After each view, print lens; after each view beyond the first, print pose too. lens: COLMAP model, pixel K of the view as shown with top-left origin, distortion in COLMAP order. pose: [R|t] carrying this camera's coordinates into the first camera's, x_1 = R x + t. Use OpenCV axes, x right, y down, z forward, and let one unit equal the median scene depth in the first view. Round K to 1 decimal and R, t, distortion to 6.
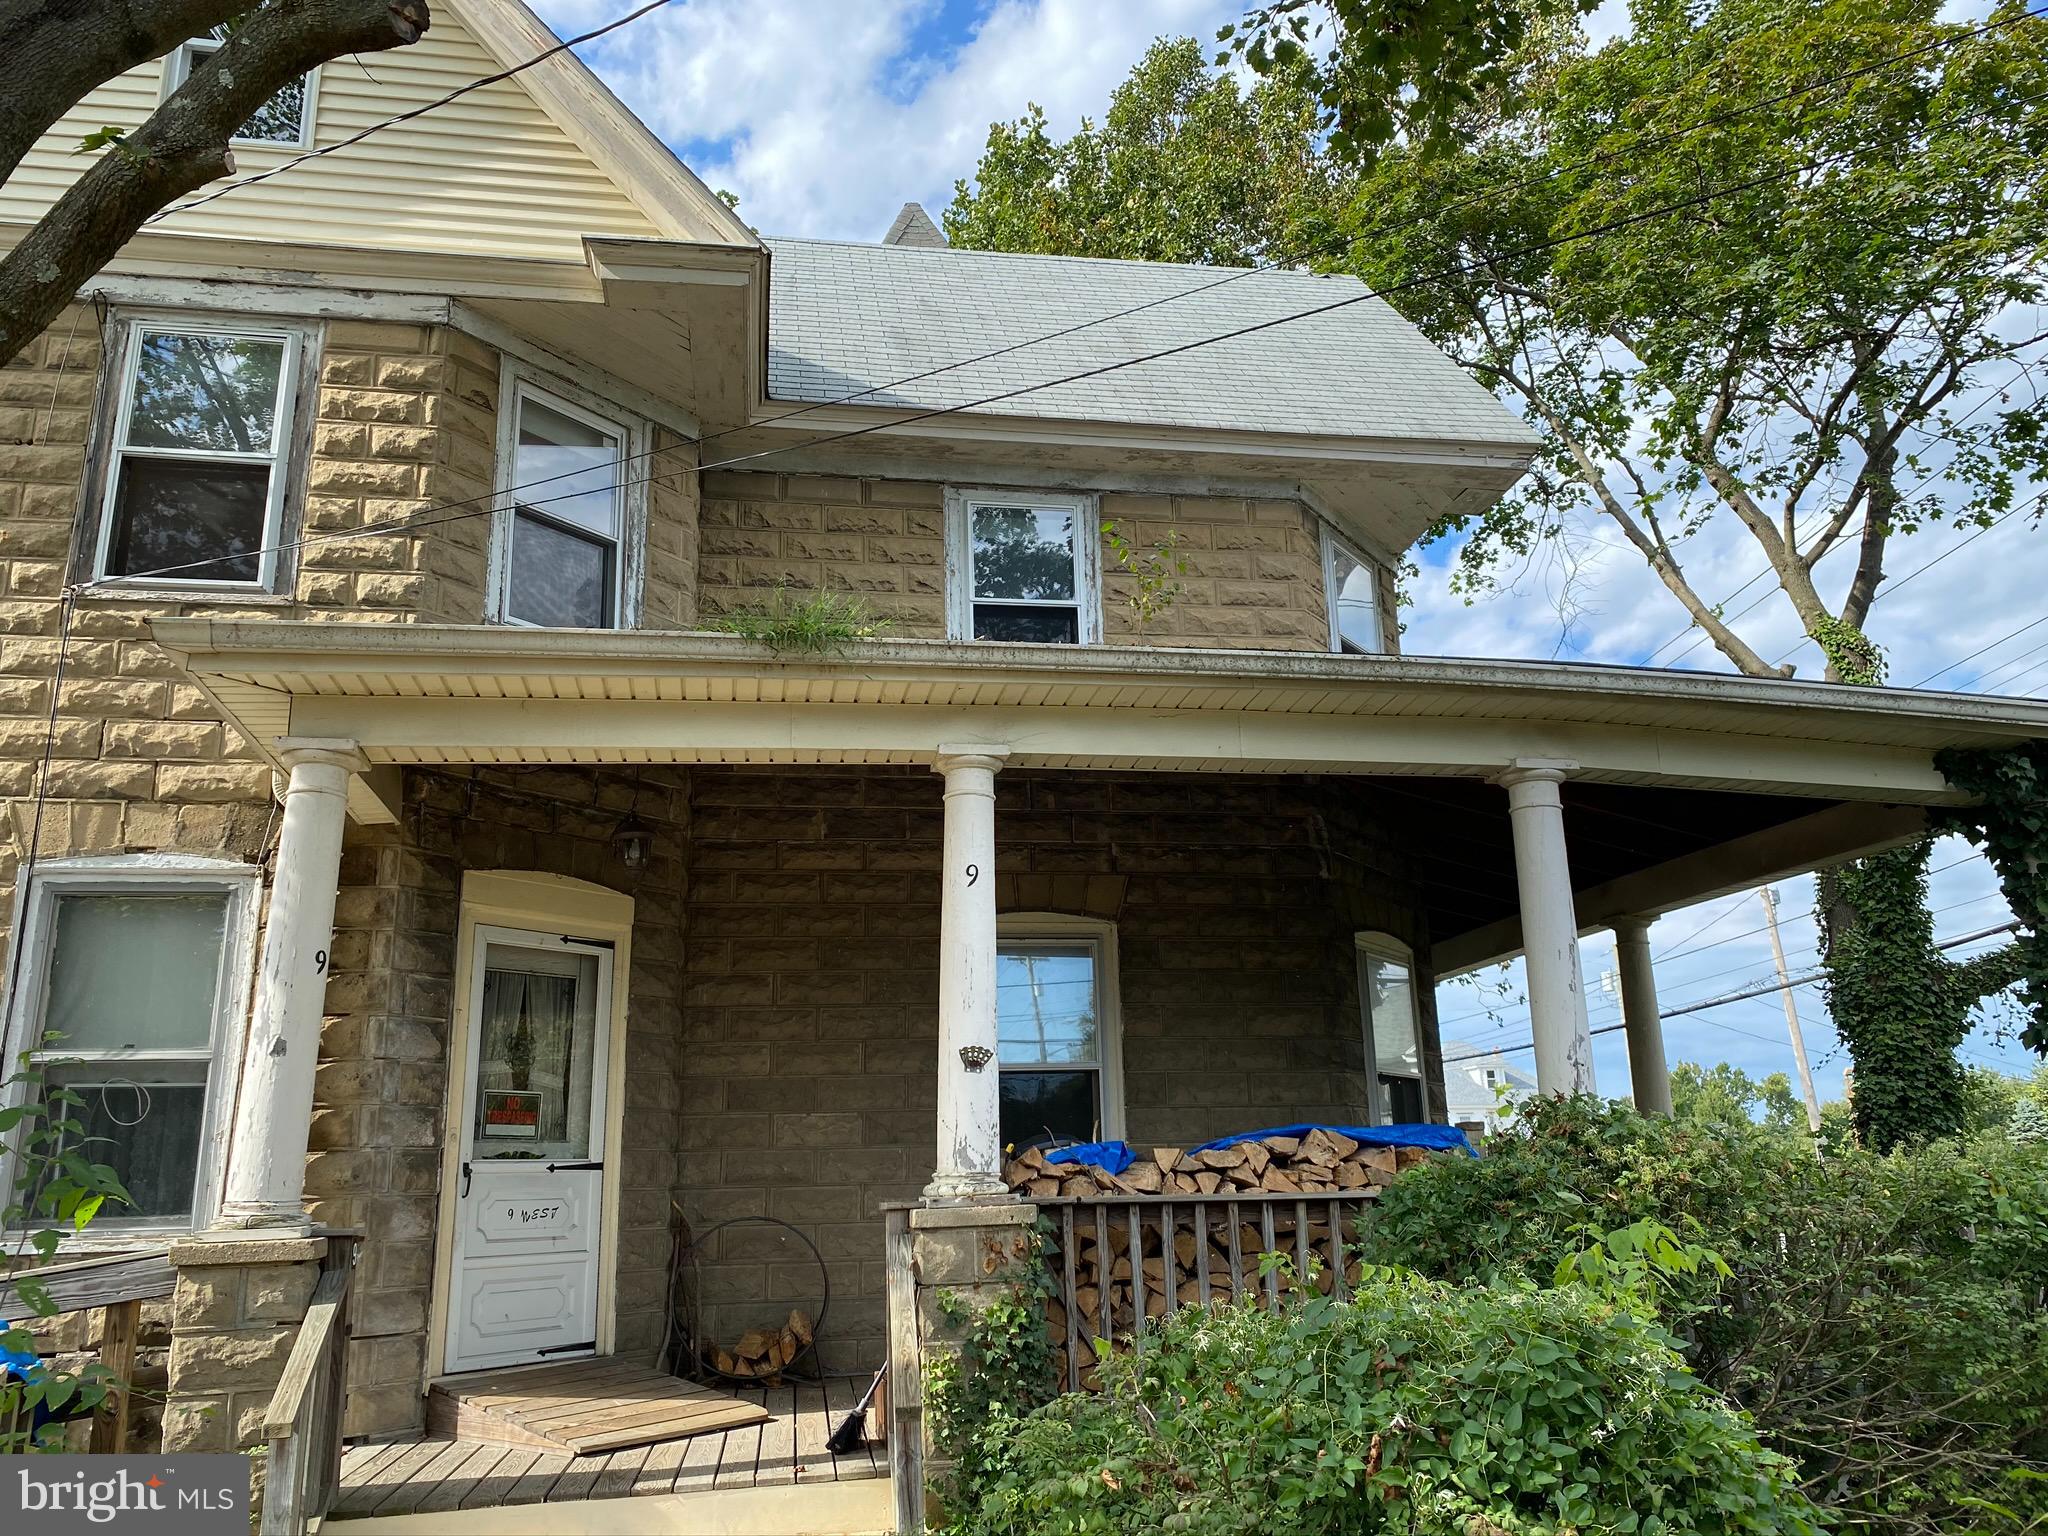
lens RADIAL K [[1560.3, 0, 1024.0], [0, 1560.3, 768.0], [0, 0, 1]] dist [0.122162, -0.291695]
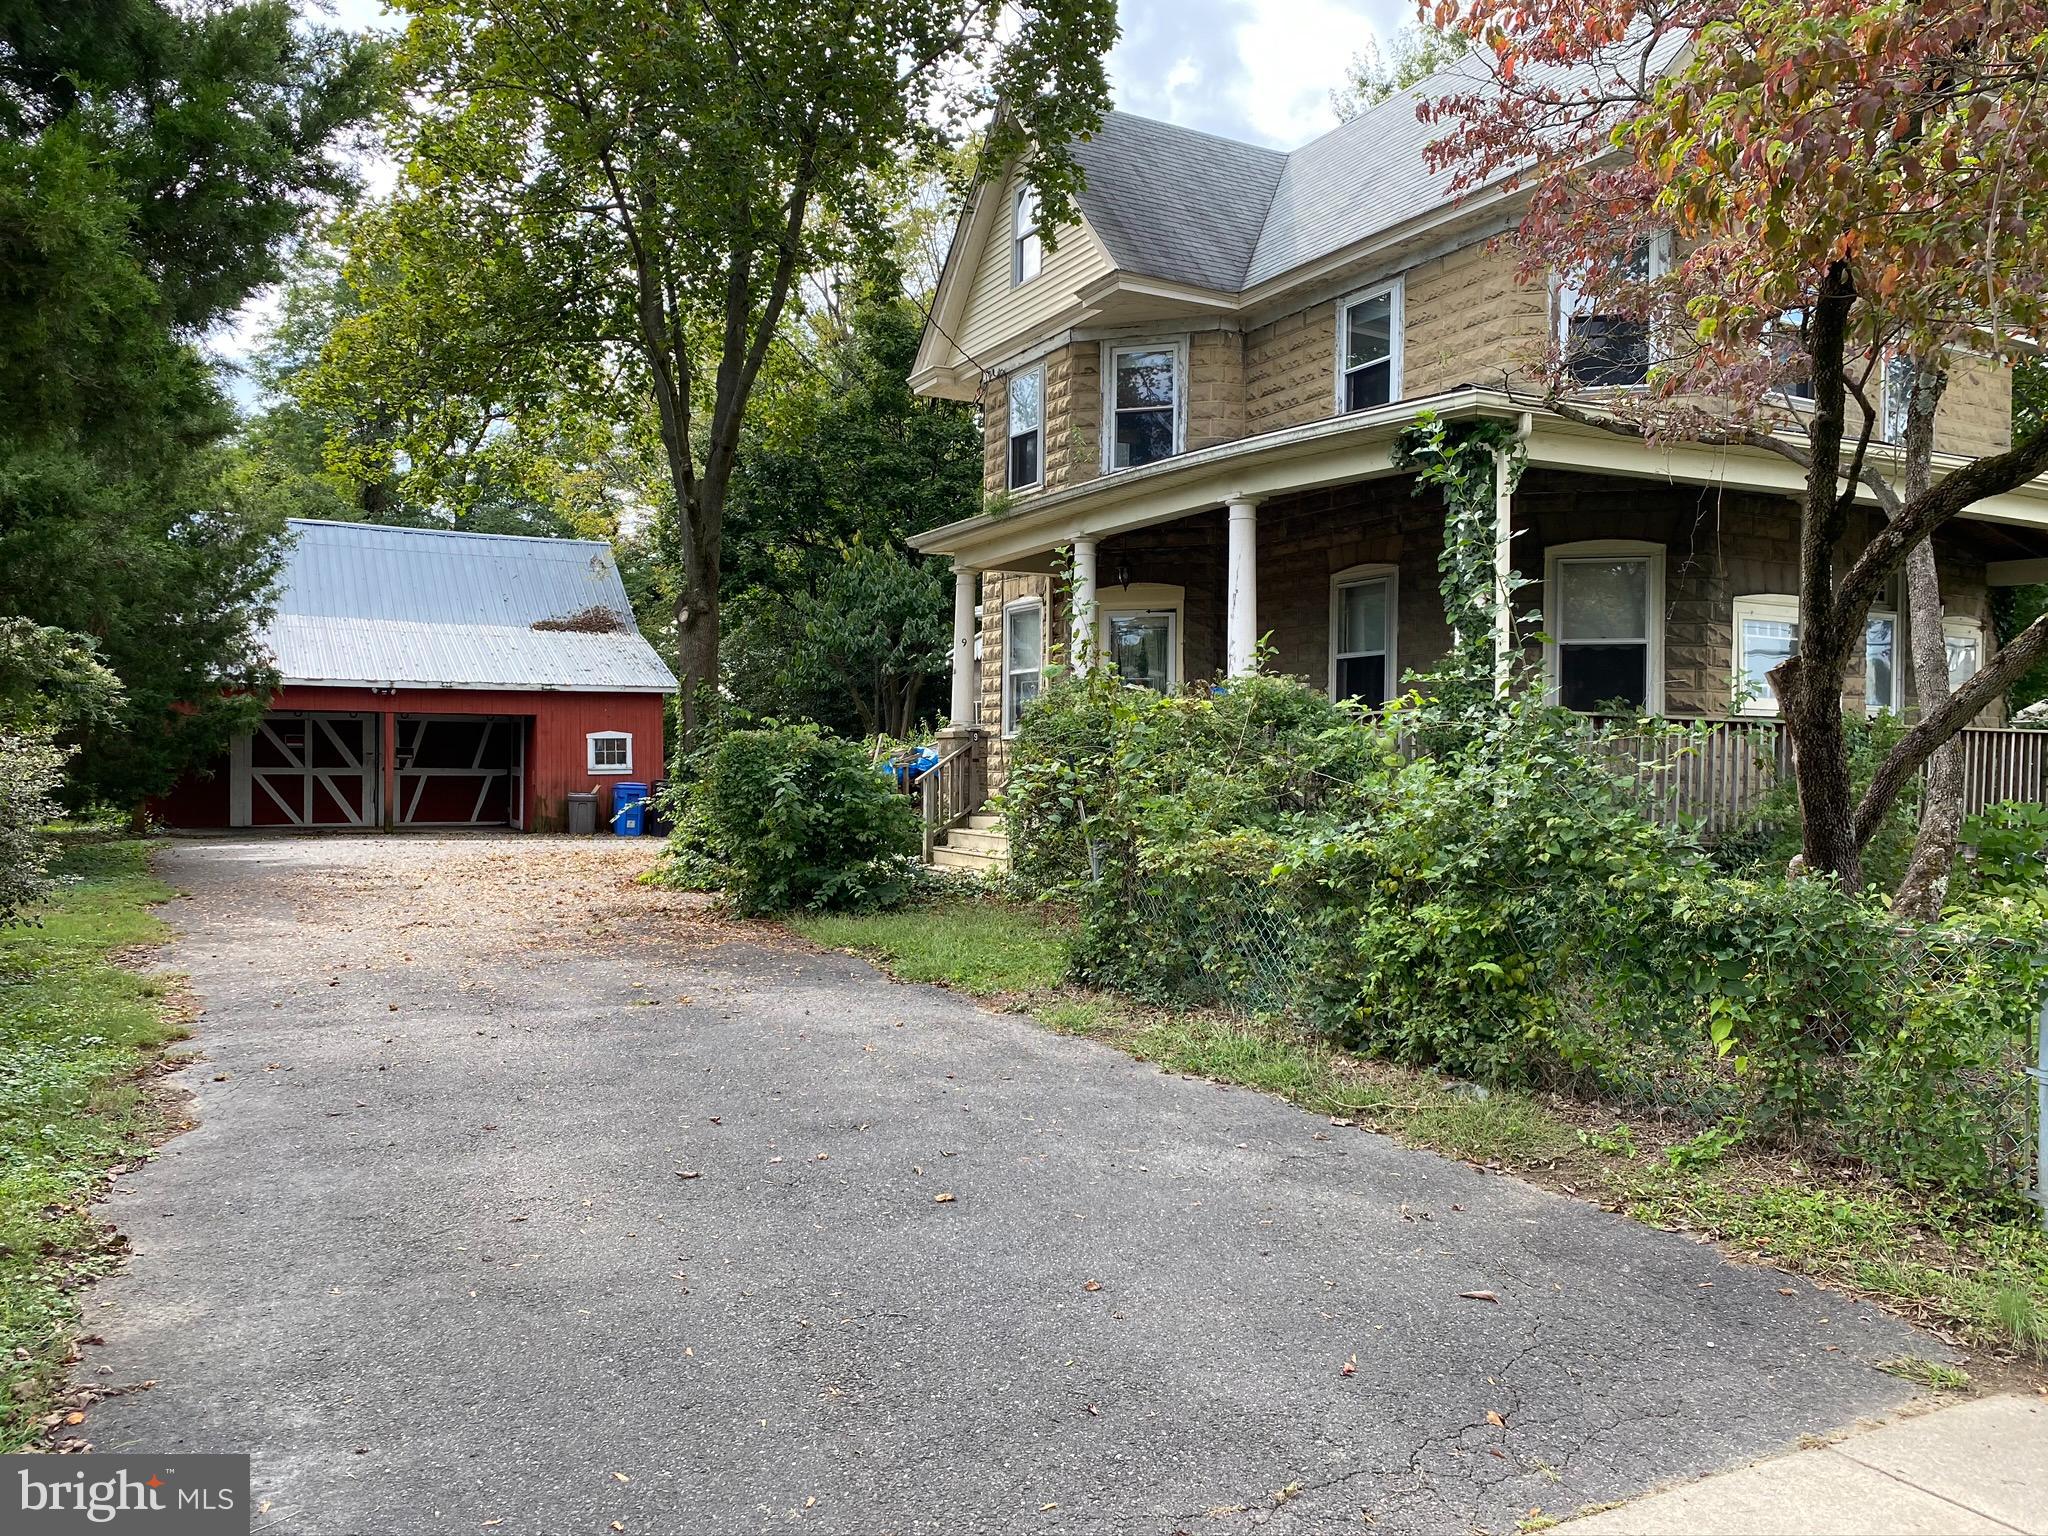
lens RADIAL K [[1560.3, 0, 1024.0], [0, 1560.3, 768.0], [0, 0, 1]] dist [0.122162, -0.291695]
pose [[0.327645, 0.027179, -0.944410, 1.716870], [0.231531, 0.966797, 0.108148, 0.043065], [0.915992, -0.254095, 0.310473, 0.102768]]
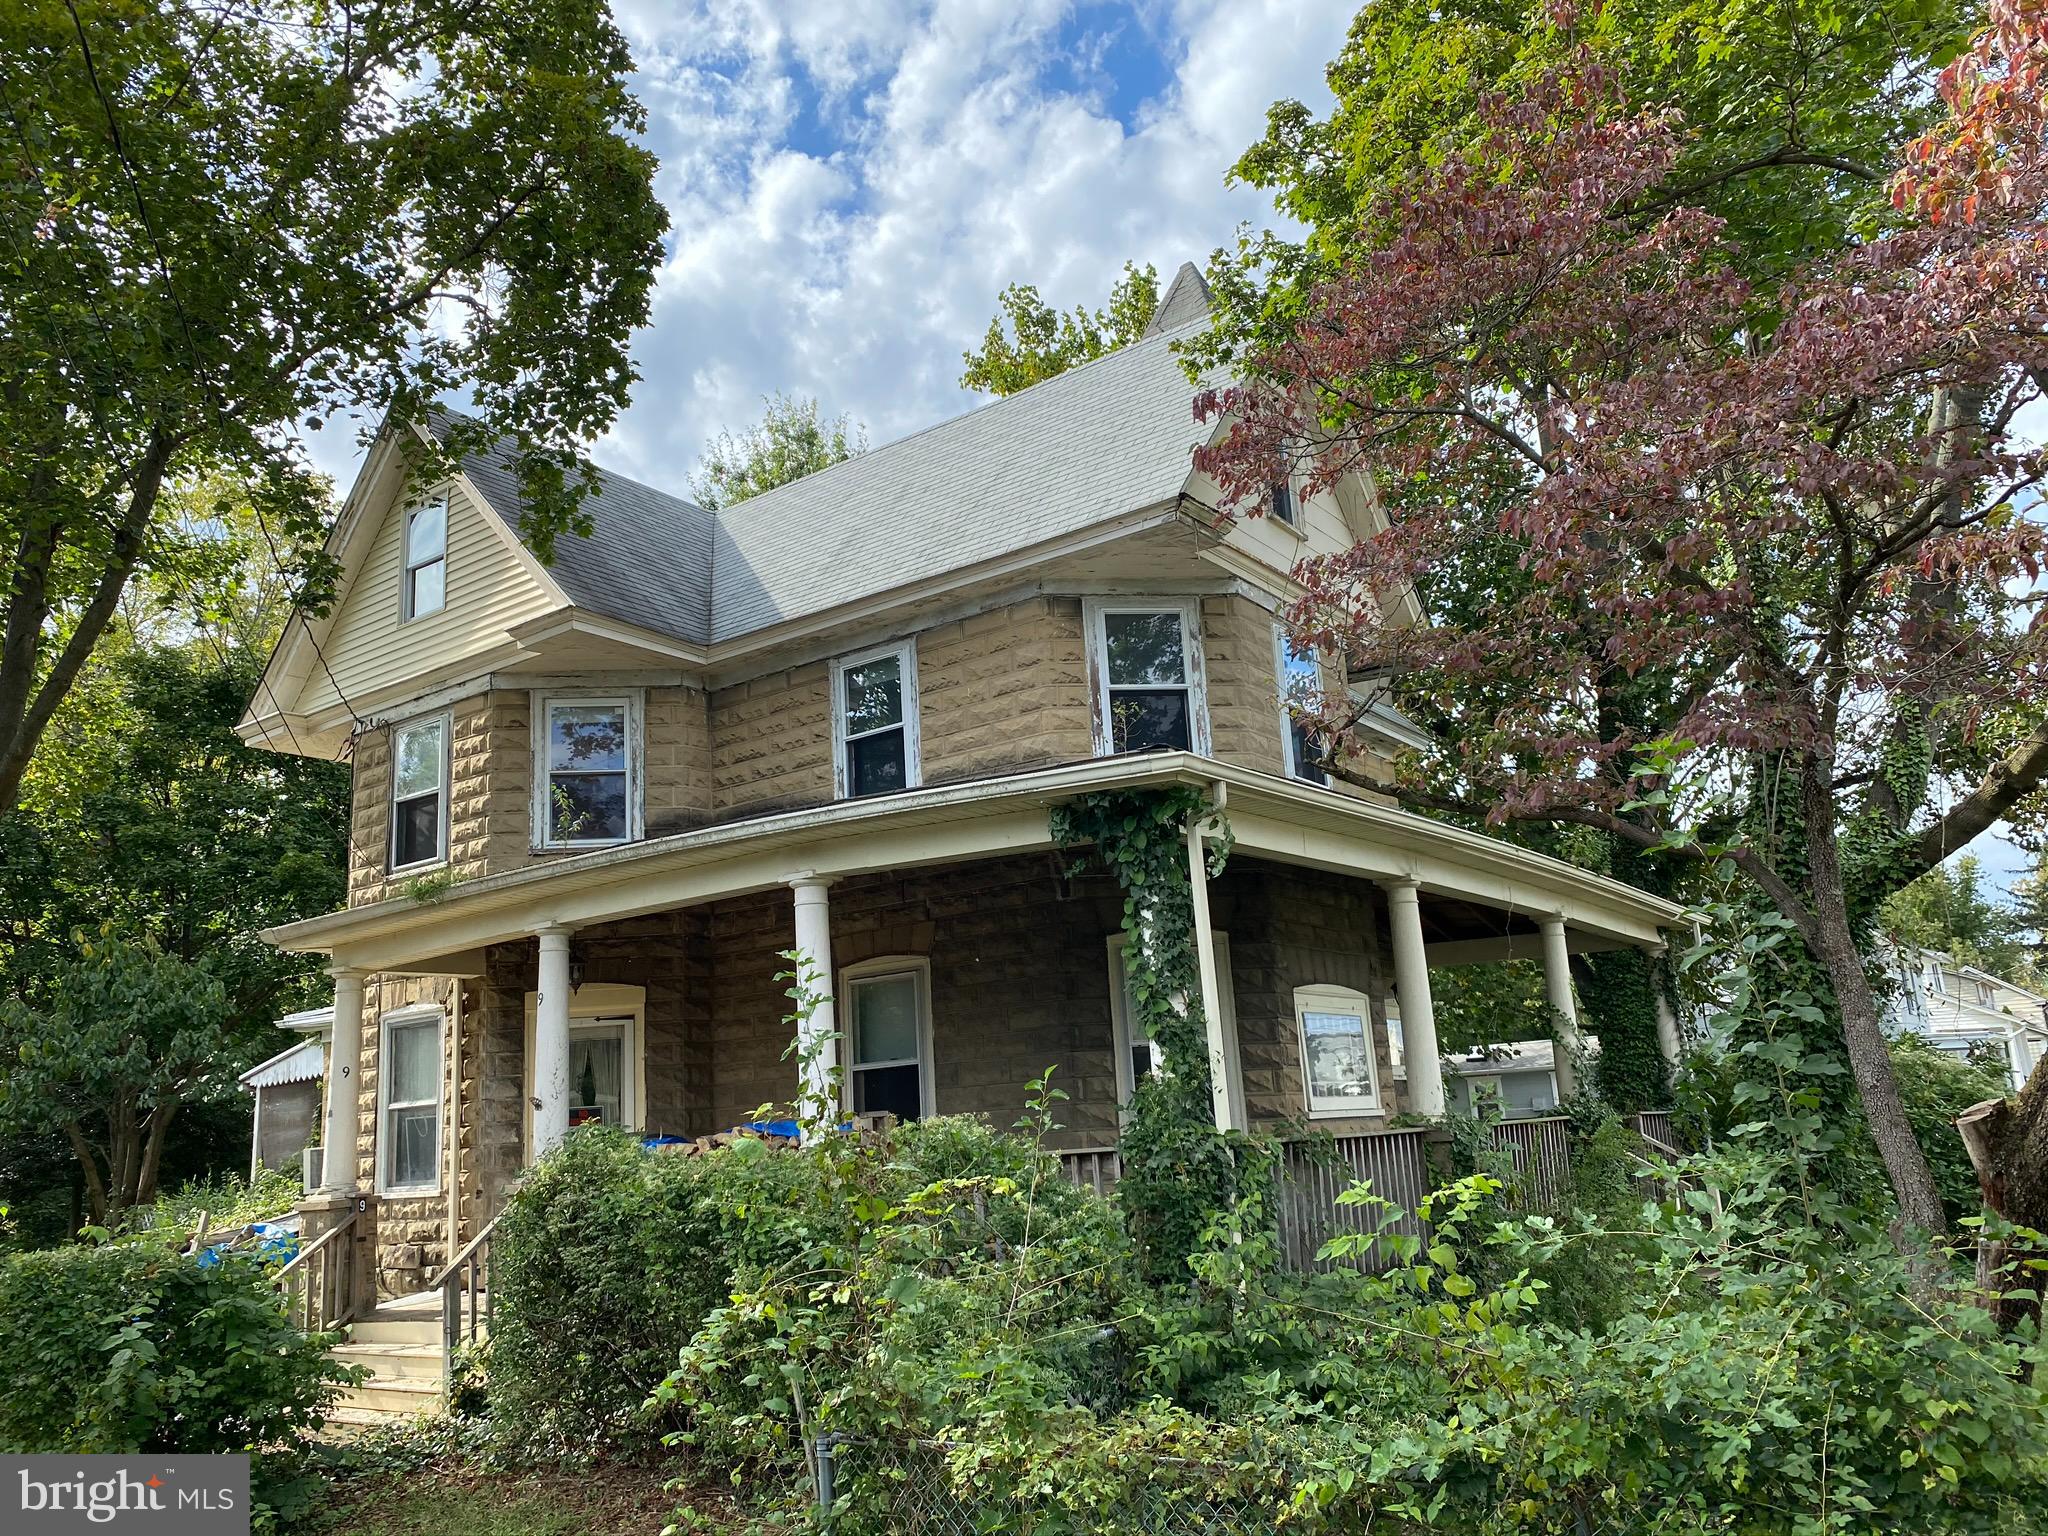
lens RADIAL K [[1547.5, 0, 1027.8], [0, 1547.5, 777.5], [0, 0, 1]] dist [0.060951, -0.094941]
pose [[0.716098, -0.176446, -0.675330, 1.254827], [0.228589, 0.973450, -0.011948, -0.022596], [0.659508, -0.145817, 0.737419, 0.080285]]
